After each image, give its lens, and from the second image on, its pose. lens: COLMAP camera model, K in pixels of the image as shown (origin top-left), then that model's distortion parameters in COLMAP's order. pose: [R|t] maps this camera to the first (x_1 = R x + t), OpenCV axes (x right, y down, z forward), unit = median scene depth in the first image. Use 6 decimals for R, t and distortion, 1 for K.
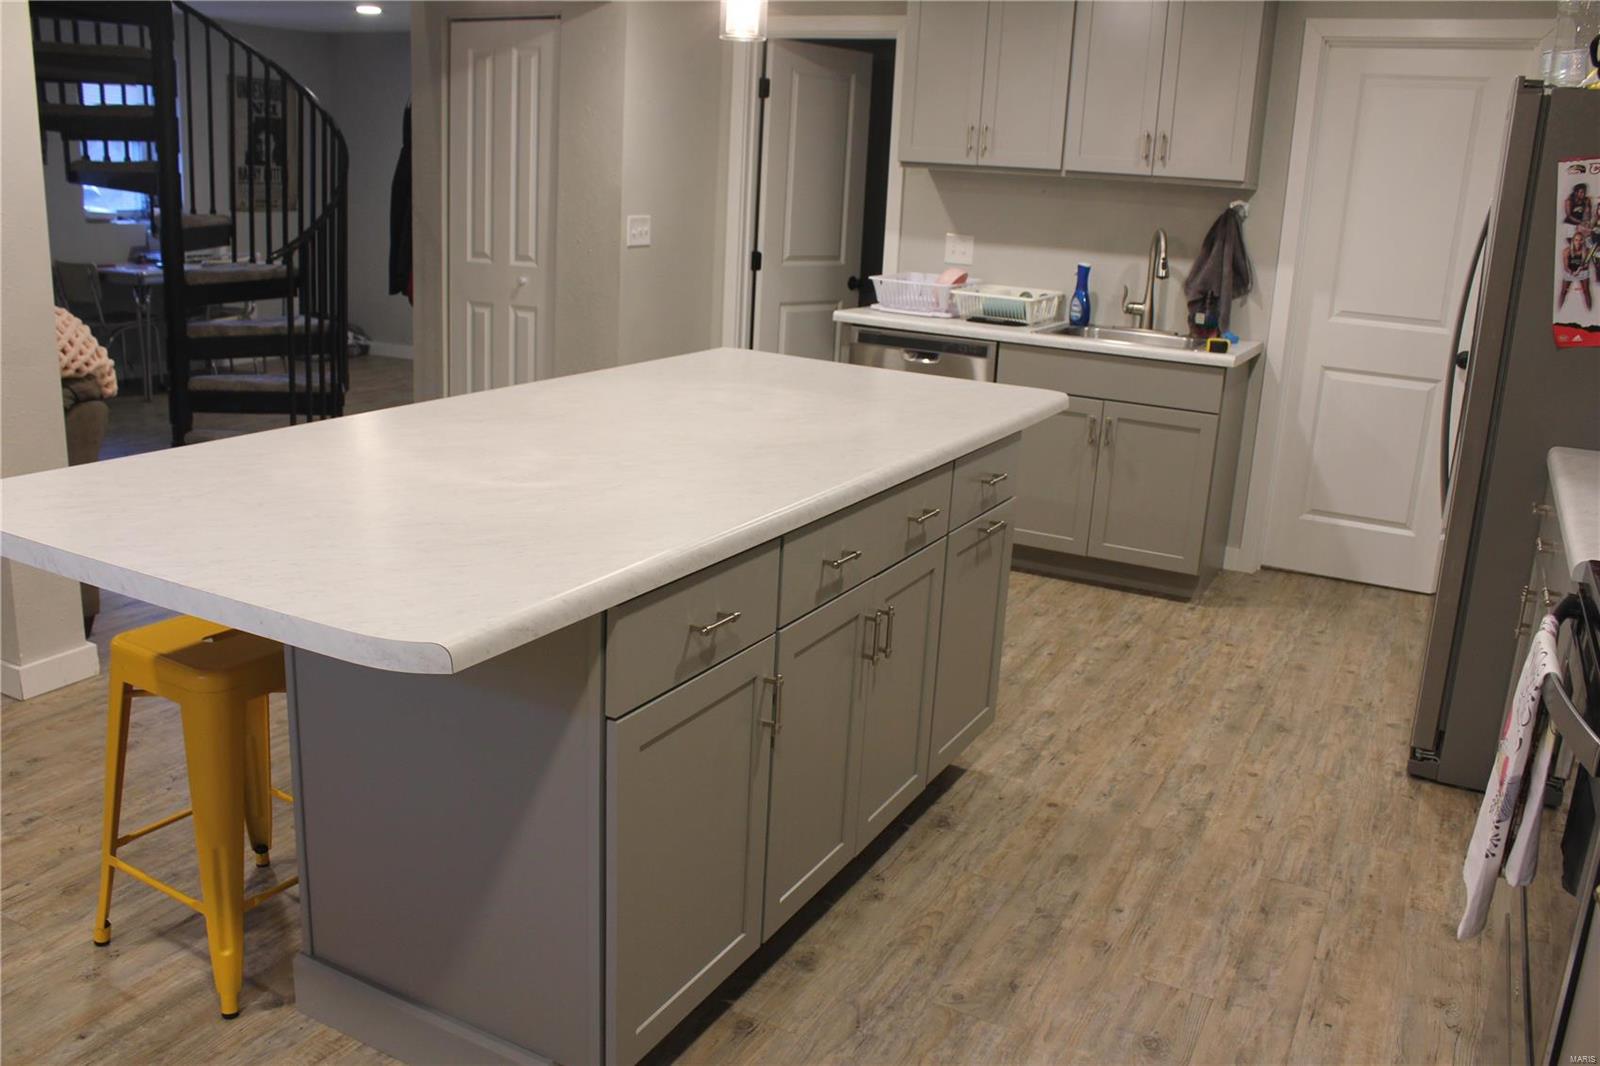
lens RADIAL K [[1357.0, 0, 793.7], [0, 1357.0, 527.8], [0, 0, 1]] dist [-0.159441, 0.131233]
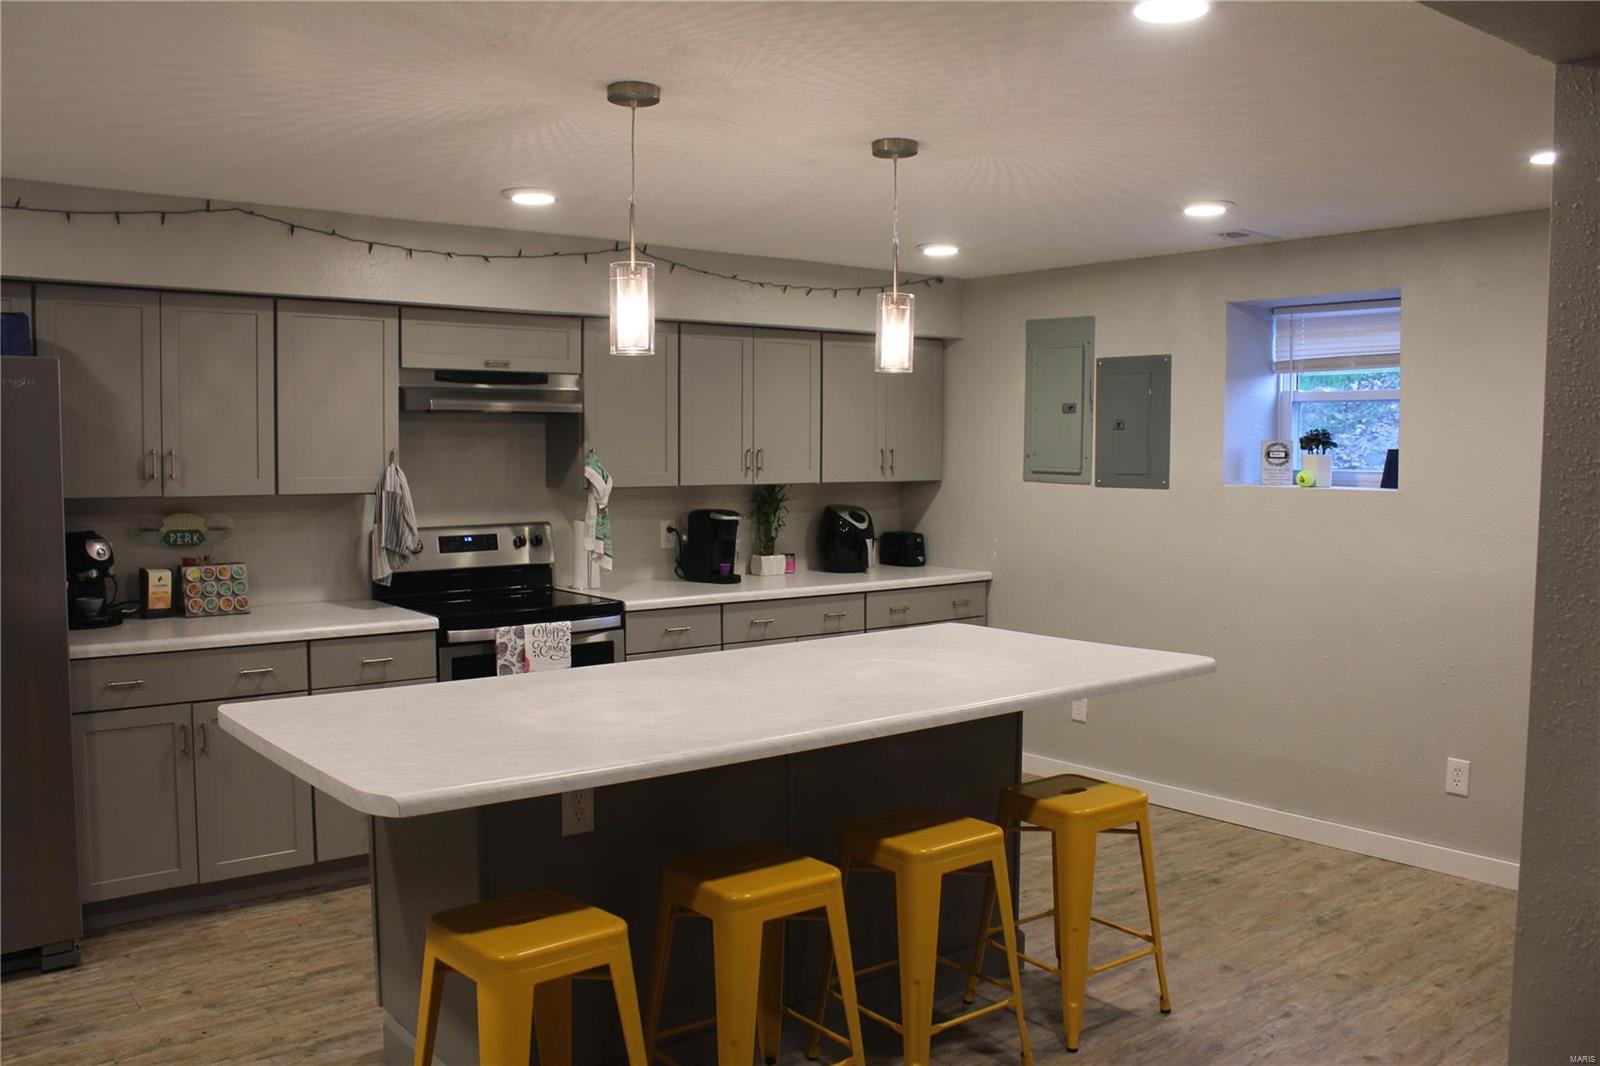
lens RADIAL K [[1357.0, 0, 773.8], [0, 1357.0, 525.9], [0, 0, 1]] dist [-0.159441, 0.131233]
pose [[-0.912862, -0.073927, 0.401519, -0.544486], [0.056552, 0.951093, 0.303684, -0.525920], [-0.404332, 0.299928, -0.864036, 1.815007]]
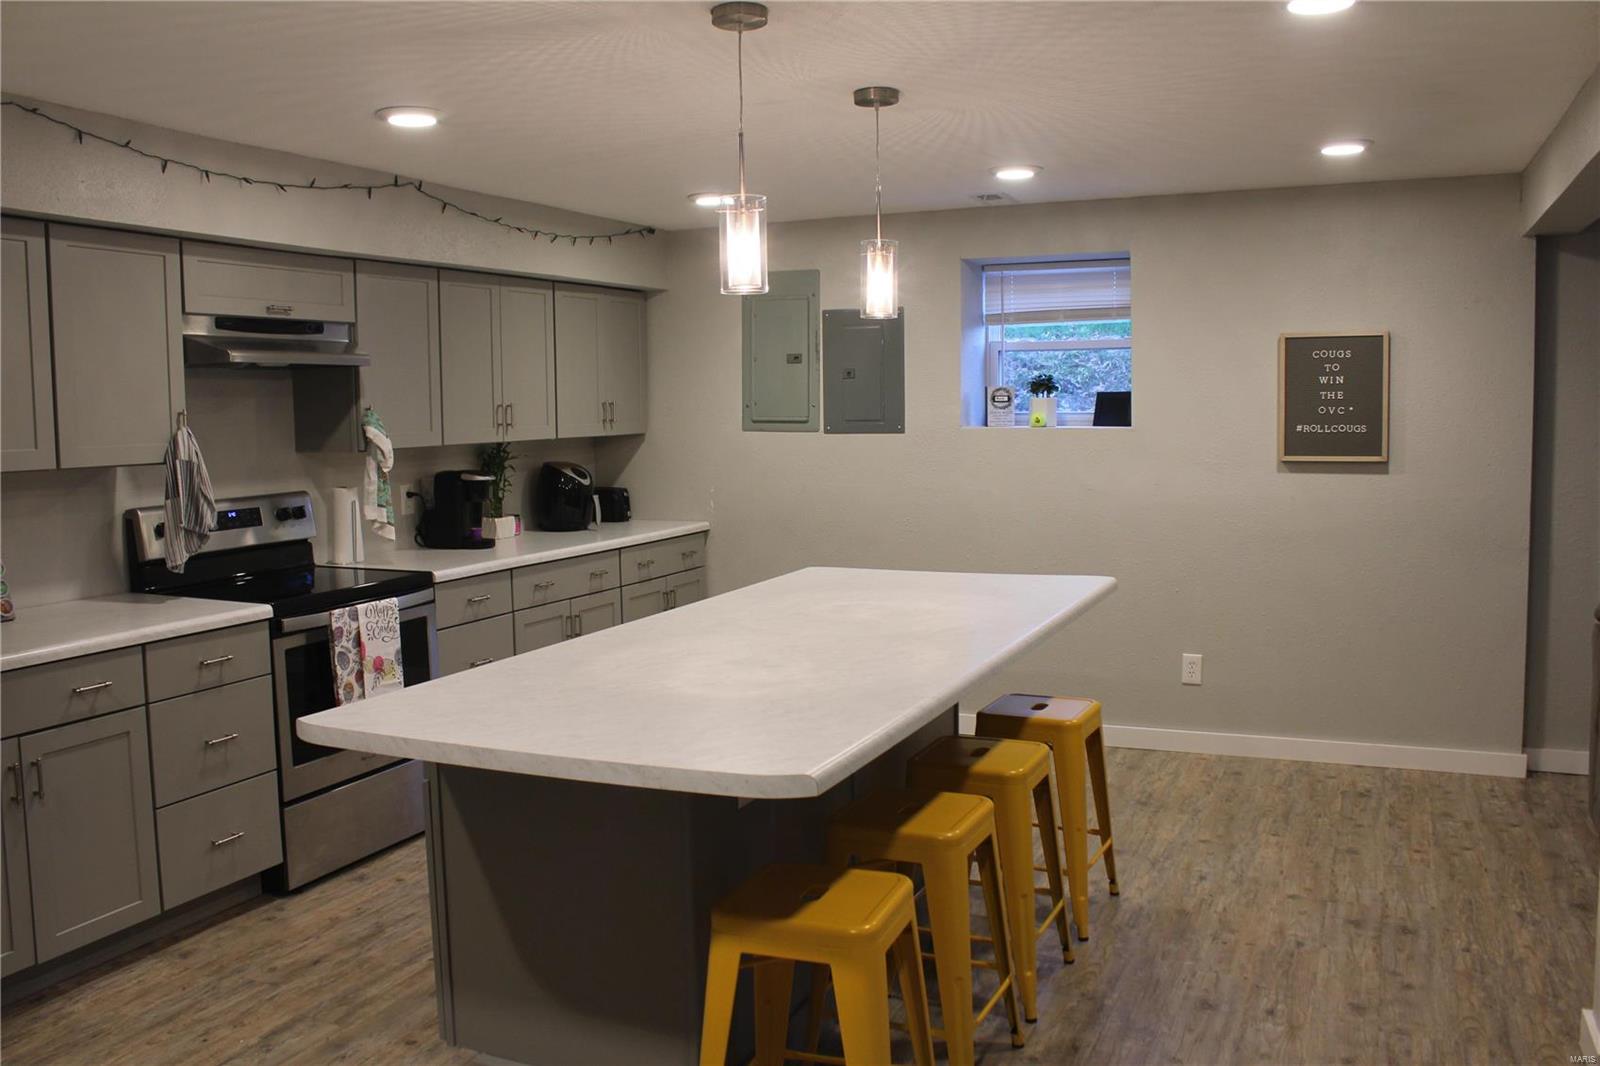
lens RADIAL K [[1357.0, 0, 800.2], [0, 1357.0, 526.3], [0, 0, 1]] dist [-0.159441, 0.131233]
pose [[-0.997595, -0.026963, -0.063851, -0.020960], [-0.046816, 0.941445, 0.333901, -0.512453], [0.051109, 0.336087, -0.940443, 1.898269]]
